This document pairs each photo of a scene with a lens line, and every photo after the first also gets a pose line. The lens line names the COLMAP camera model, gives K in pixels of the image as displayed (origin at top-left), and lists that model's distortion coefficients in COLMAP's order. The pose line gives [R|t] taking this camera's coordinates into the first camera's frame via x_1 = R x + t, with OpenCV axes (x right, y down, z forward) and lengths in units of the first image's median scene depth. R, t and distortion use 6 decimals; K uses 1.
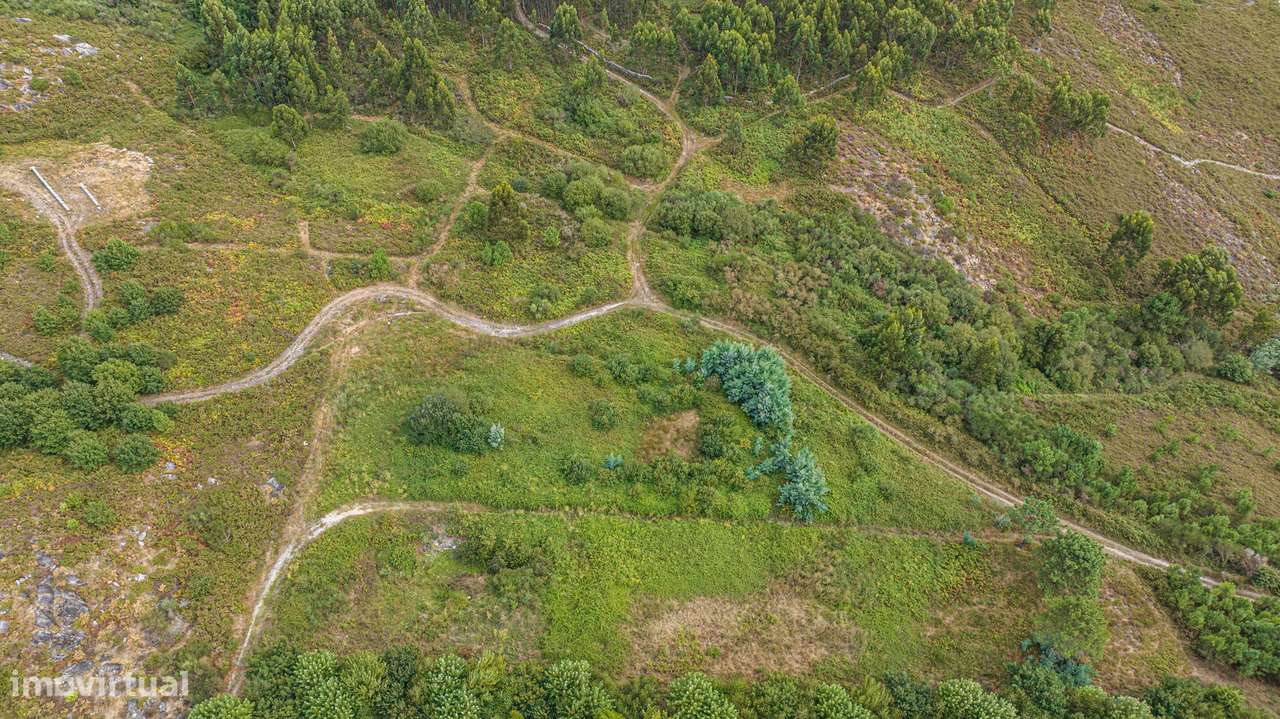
lens RADIAL K [[901.7, 0, 640.0], [0, 901.7, 359.5], [0, 0, 1]] dist [-0.042794, 0.051205]
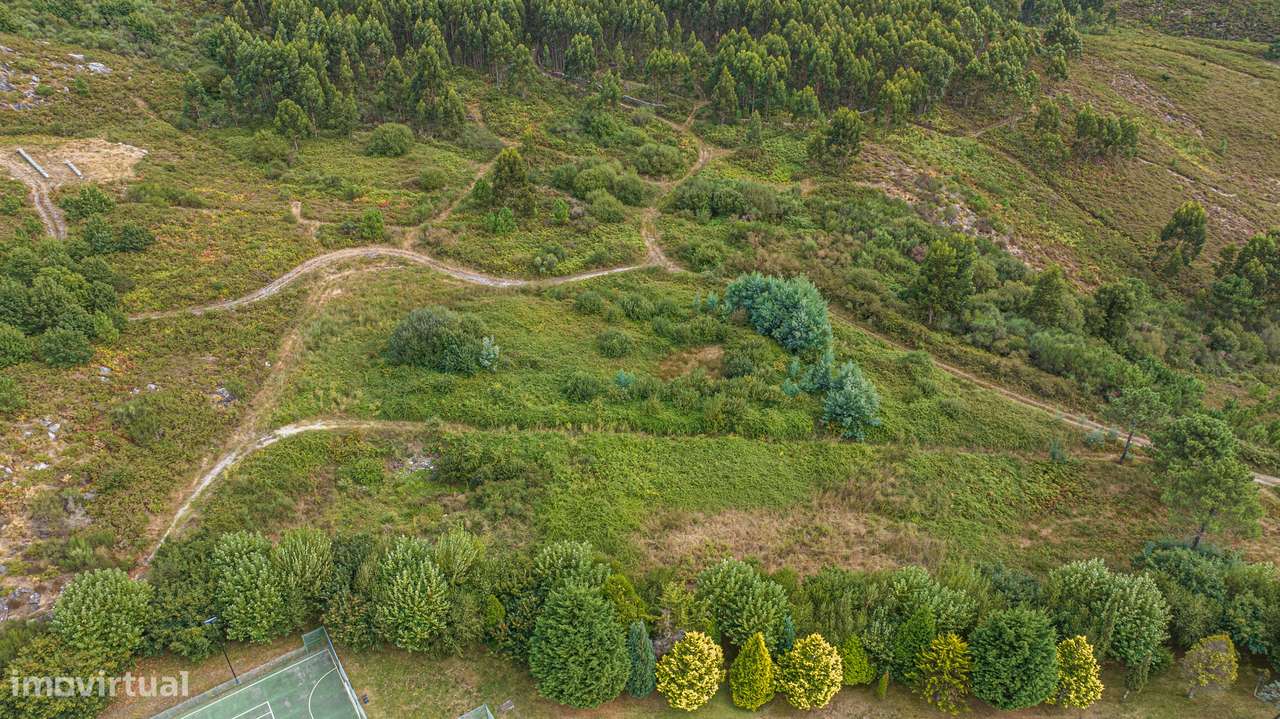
lens RADIAL K [[901.7, 0, 640.0], [0, 901.7, 359.5], [0, 0, 1]] dist [-0.042794, 0.051205]
pose [[0.999928, 0.004563, -0.011079, -0.005097], [-0.006999, 0.972920, -0.231037, 0.245382], [0.009724, 0.231098, 0.972882, 0.141552]]
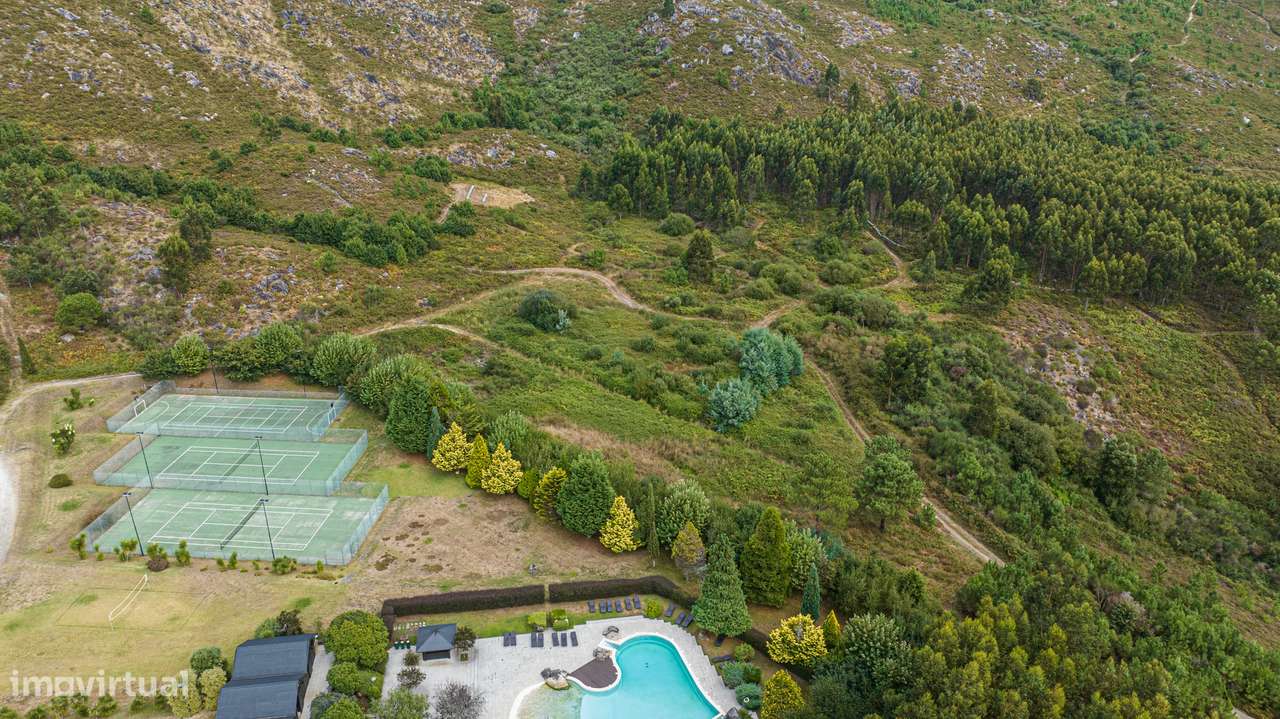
lens RADIAL K [[901.3, 0, 641.9], [0, 901.3, 354.8], [0, 0, 1]] dist [-0.020898, 0.005872]
pose [[0.781403, 0.248362, -0.572473, 0.586803], [-0.468044, 0.840014, -0.274430, 0.365207], [0.412727, 0.482383, 0.772633, 0.052789]]
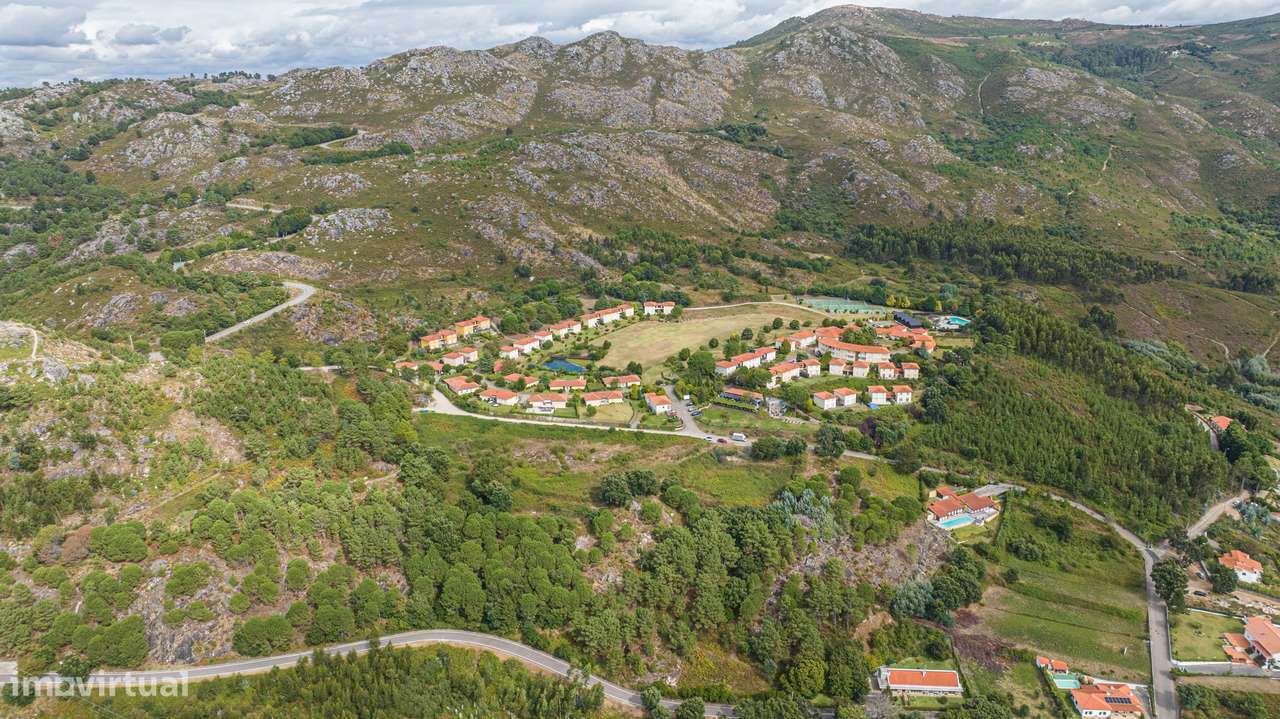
lens RADIAL K [[901.3, 0, 641.9], [0, 901.3, 354.8], [0, 0, 1]] dist [-0.020898, 0.005872]
pose [[0.779719, 0.176965, -0.600601, 1.450123], [-0.462089, 0.809917, -0.361259, 2.240978], [0.422507, 0.559212, 0.713281, -2.242557]]
